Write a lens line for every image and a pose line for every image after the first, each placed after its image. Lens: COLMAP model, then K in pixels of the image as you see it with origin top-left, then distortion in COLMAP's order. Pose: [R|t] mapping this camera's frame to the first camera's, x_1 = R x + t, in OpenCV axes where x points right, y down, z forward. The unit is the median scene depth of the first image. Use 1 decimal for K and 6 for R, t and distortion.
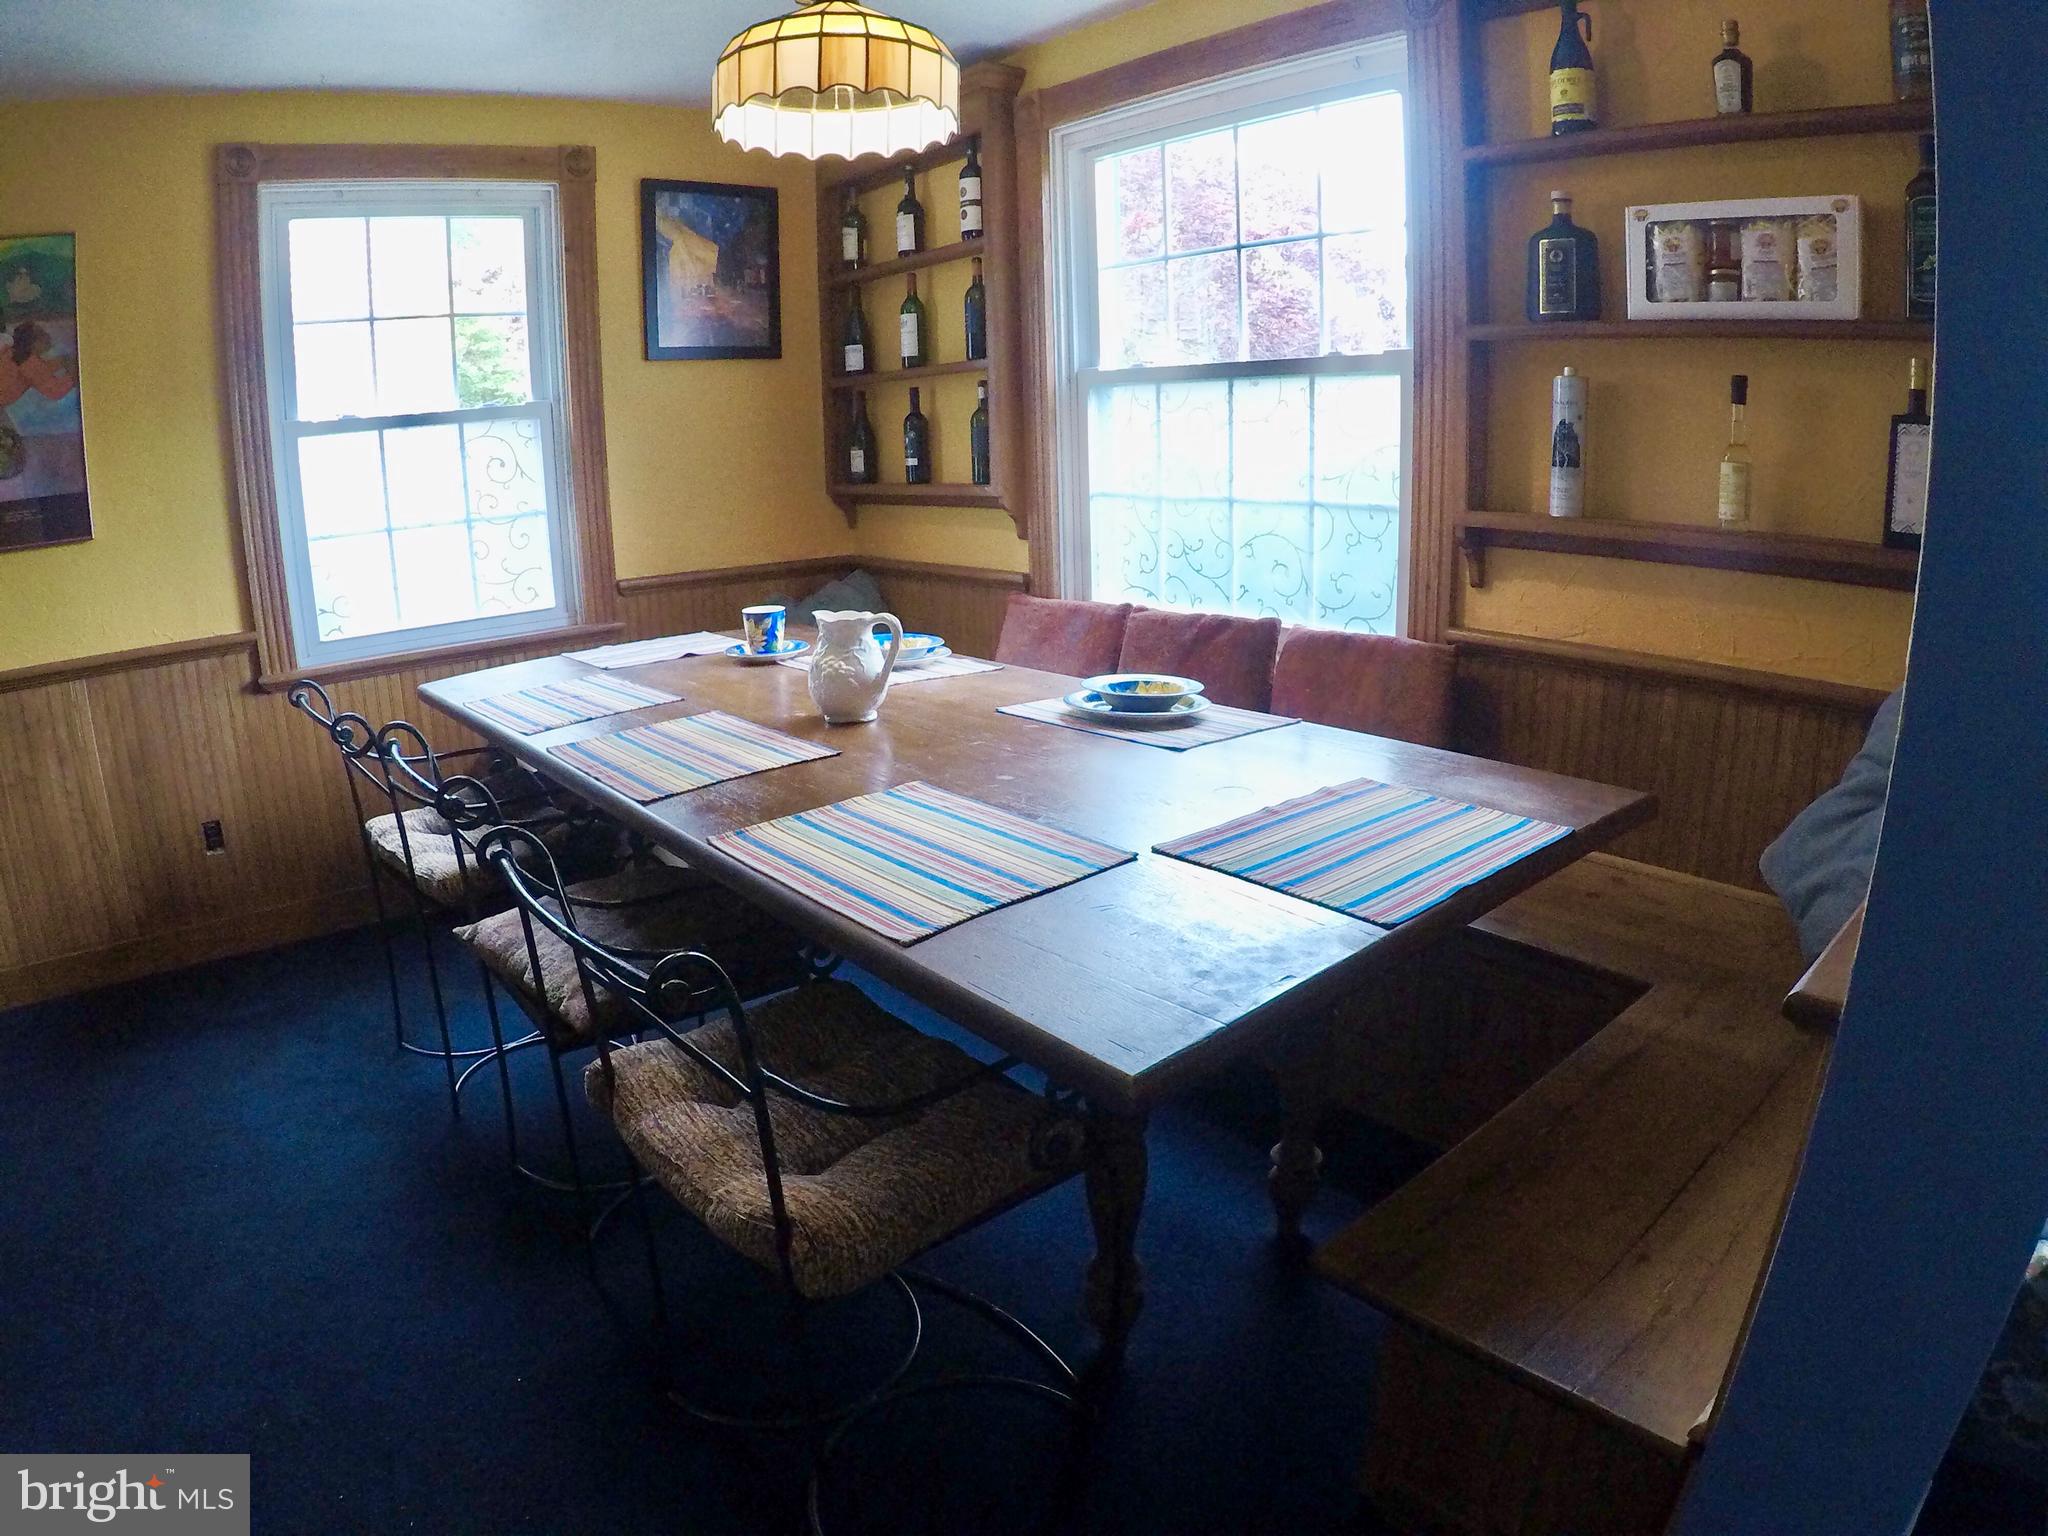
lens RADIAL K [[1198.2, 0, 1024.0], [0, 1198.2, 768.0], [0, 0, 1]] dist [-0.245855, 0.069584]
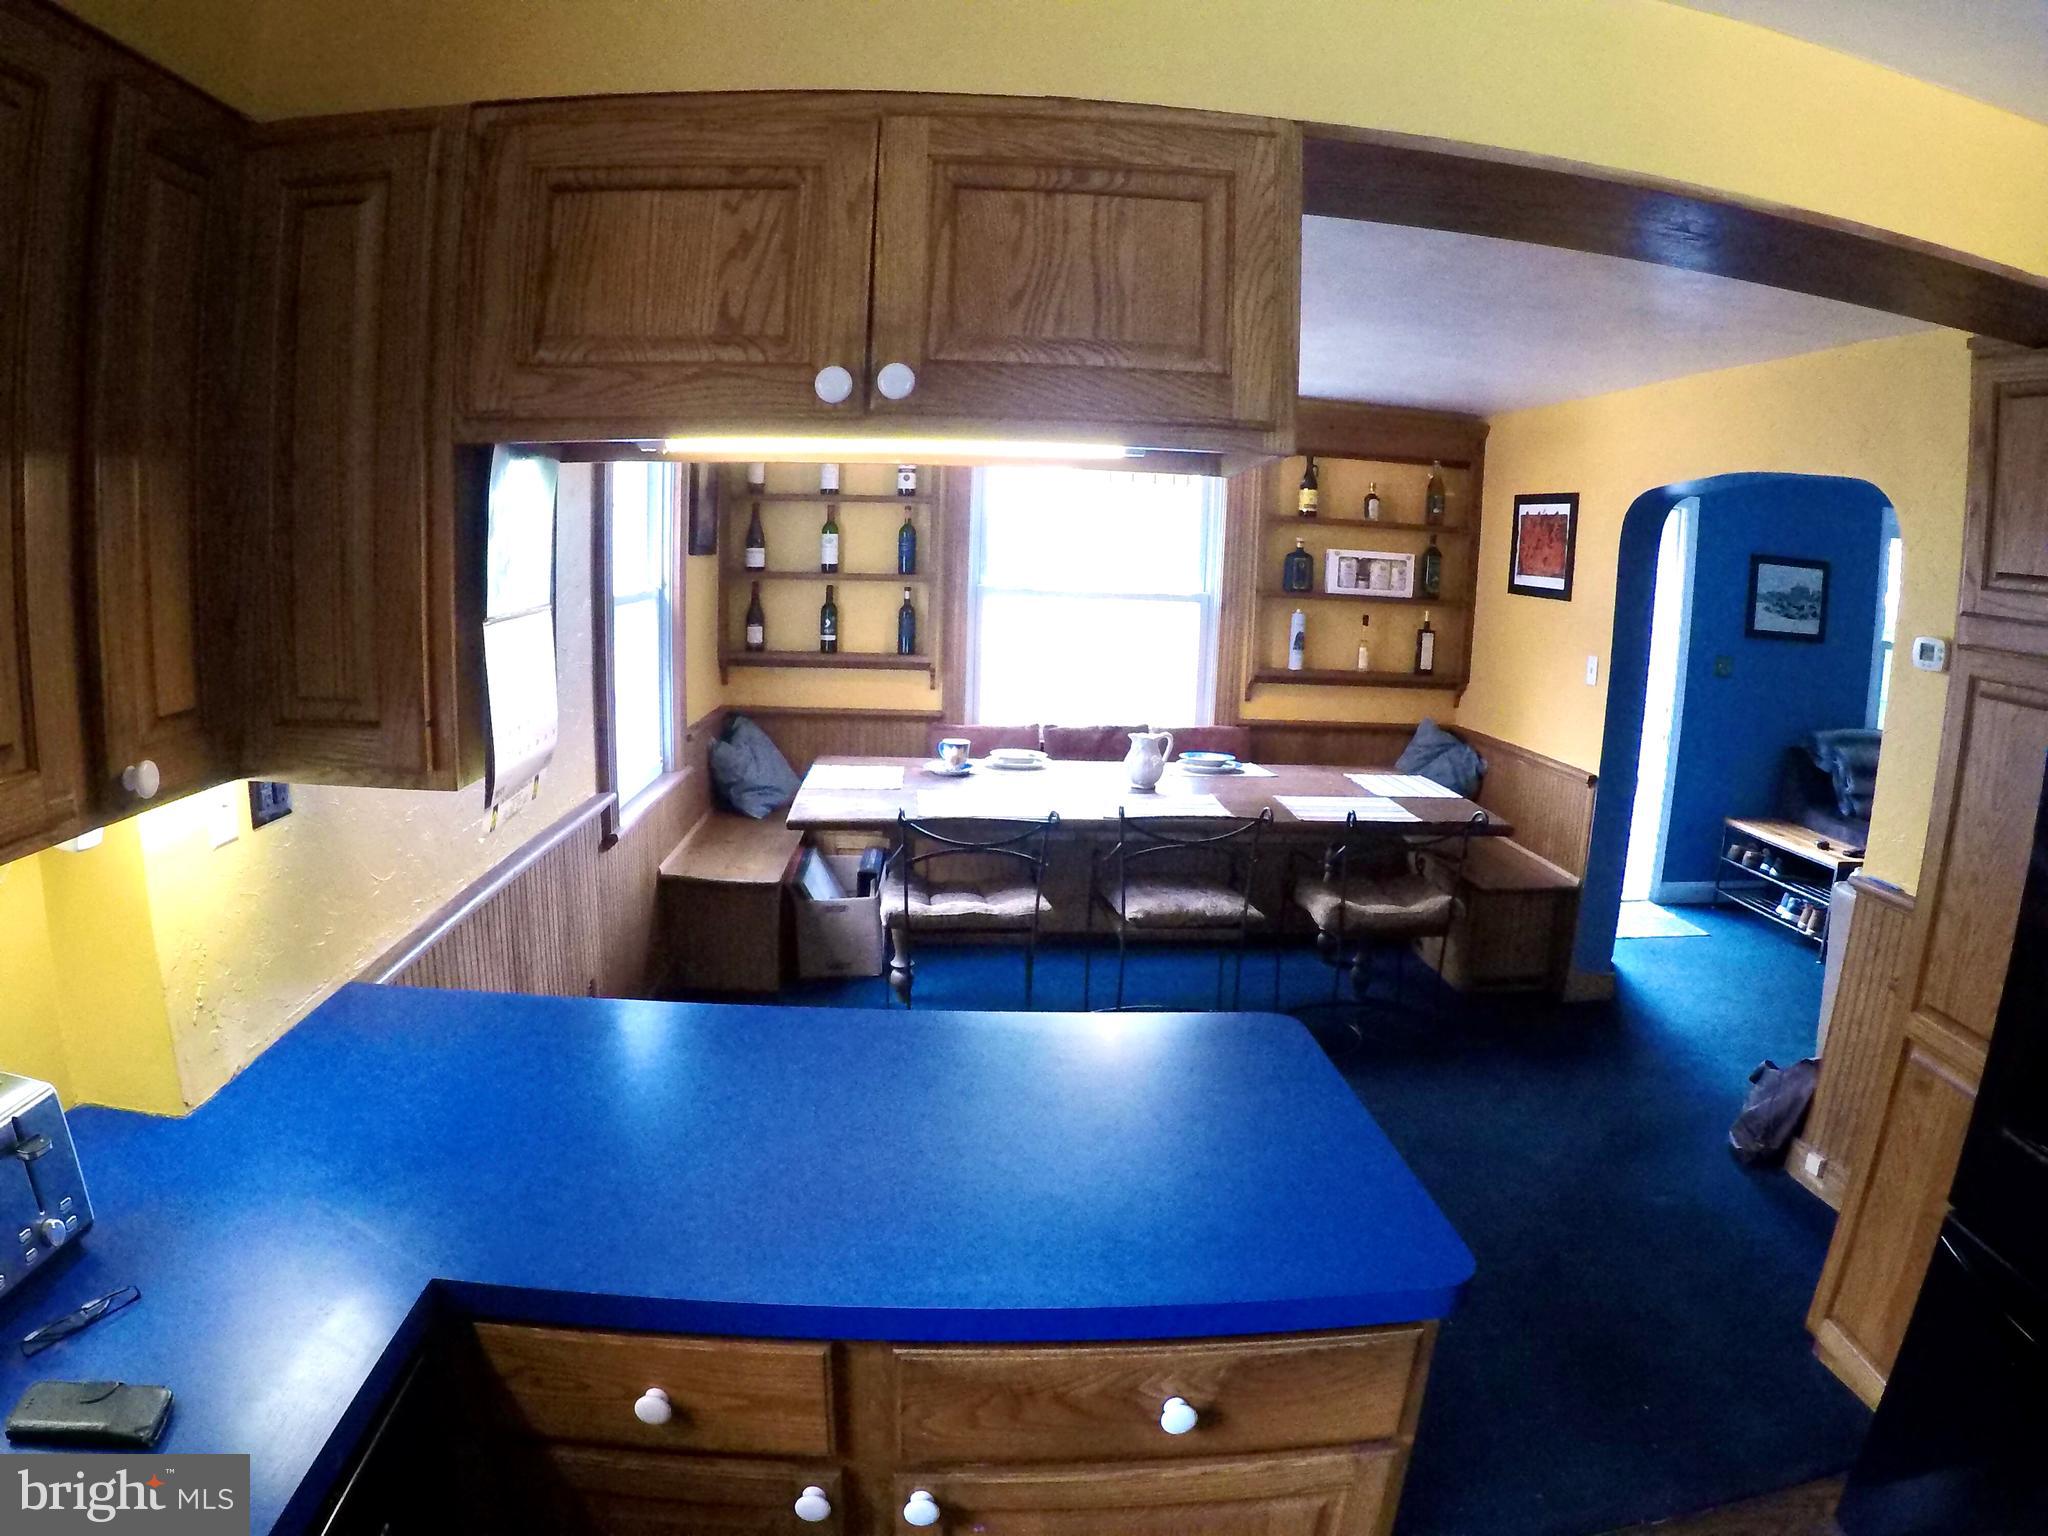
lens RADIAL K [[1198.2, 0, 1024.0], [0, 1198.2, 768.0], [0, 0, 1]] dist [-0.245855, 0.069584]
pose [[0.583046, -0.099571, 0.806314, -1.496719], [0.169705, 0.985494, -0.001015, -0.082934], [-0.794517, 0.137428, 0.591486, -0.023816]]
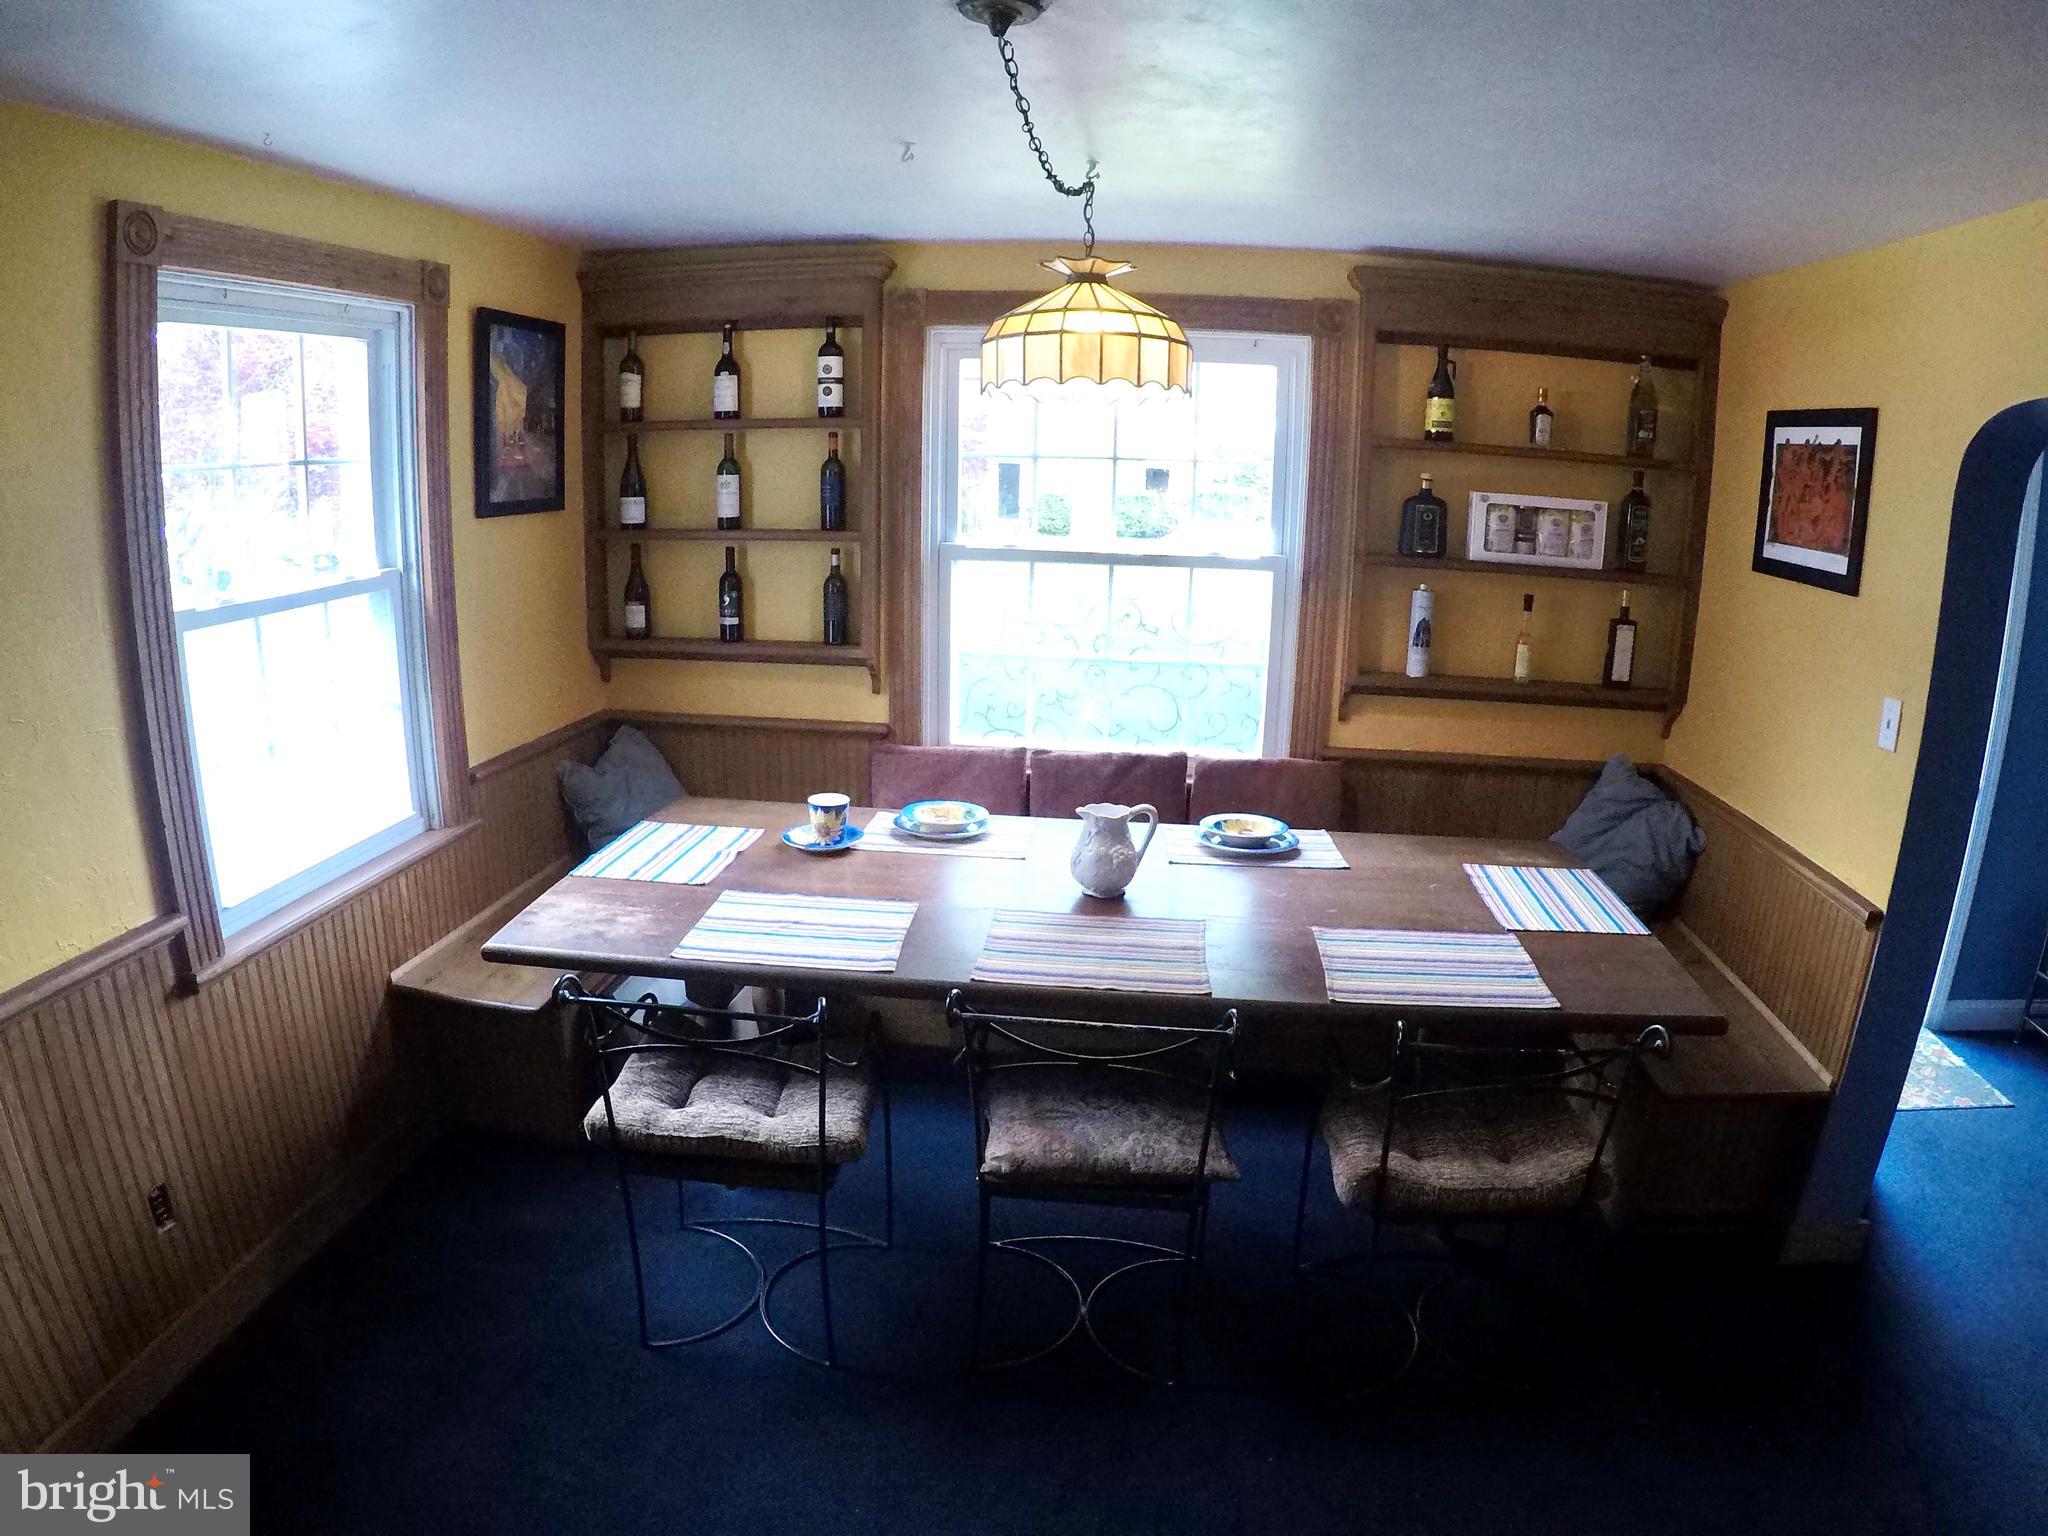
lens RADIAL K [[1198.2, 0, 1024.0], [0, 1198.2, 768.0], [0, 0, 1]] dist [-0.245855, 0.069584]
pose [[0.729368, -0.128374, 0.671970, -0.805105], [0.142787, 0.989170, 0.033989, -0.174851], [-0.669055, 0.071158, 0.739798, 0.114136]]
